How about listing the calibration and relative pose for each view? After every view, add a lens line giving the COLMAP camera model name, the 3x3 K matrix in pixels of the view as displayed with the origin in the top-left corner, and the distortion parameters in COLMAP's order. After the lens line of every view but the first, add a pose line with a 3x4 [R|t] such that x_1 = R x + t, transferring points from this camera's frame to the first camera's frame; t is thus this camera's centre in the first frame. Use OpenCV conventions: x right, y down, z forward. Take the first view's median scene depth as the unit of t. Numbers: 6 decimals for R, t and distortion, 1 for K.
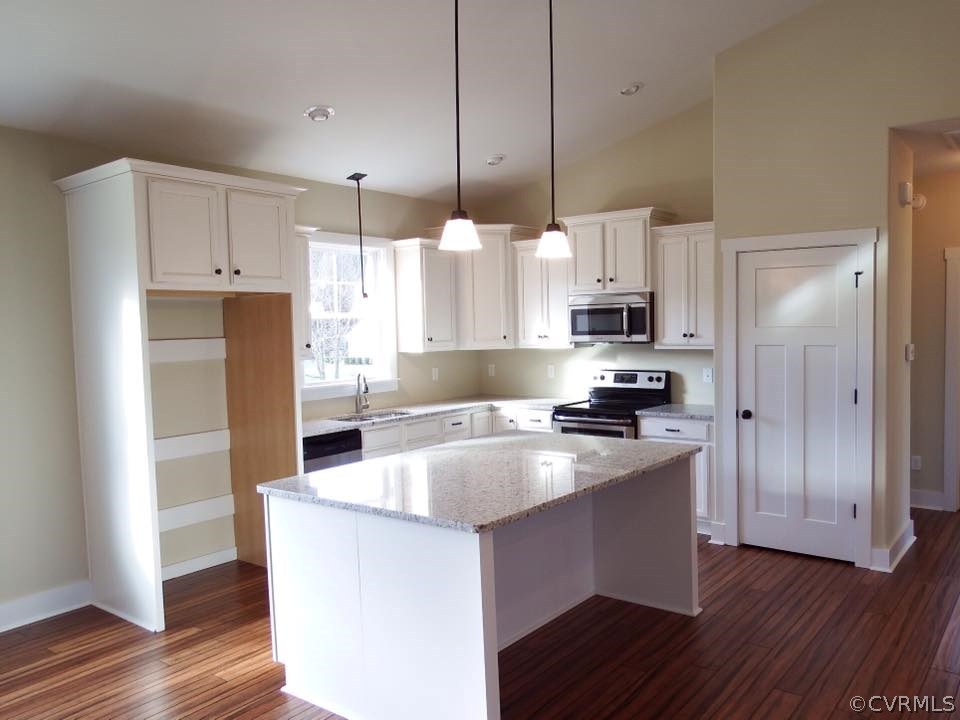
lens RADIAL K [[687.0, 0, 480.8], [0, 687.0, 357.0], [0, 0, 1]] dist [-0.020115, 0.008157]
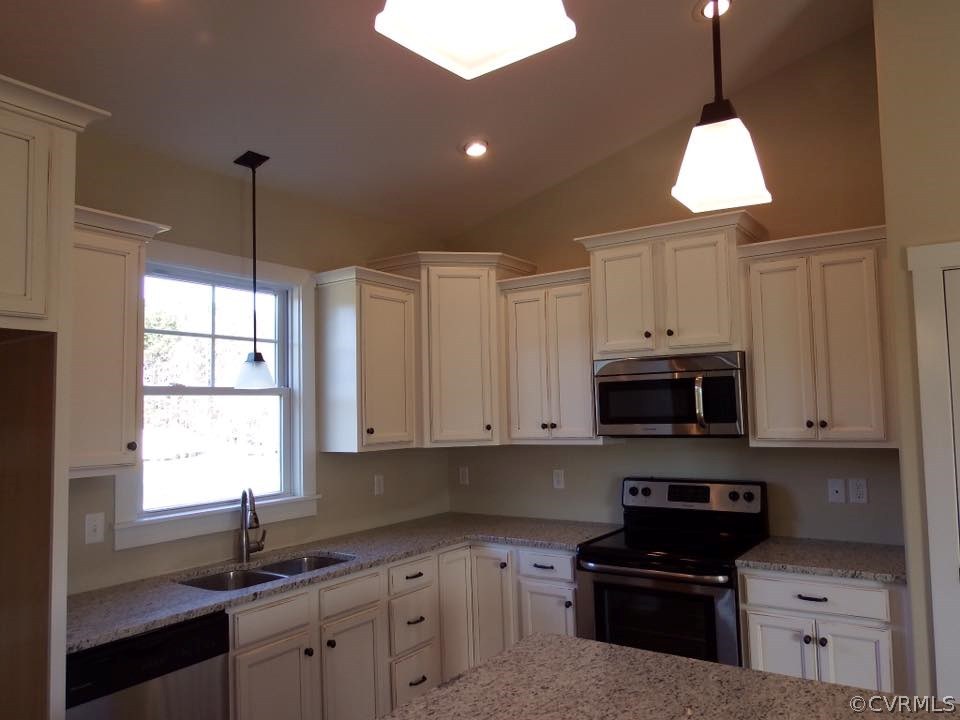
lens RADIAL K [[687.0, 0, 472.2], [0, 687.0, 362.5], [0, 0, 1]] dist [-0.020115, 0.008157]
pose [[0.997822, 0.002246, 0.065931, -0.024101], [0.005579, 0.992968, -0.118250, -0.014755], [-0.065733, 0.118360, 0.990793, 0.402326]]
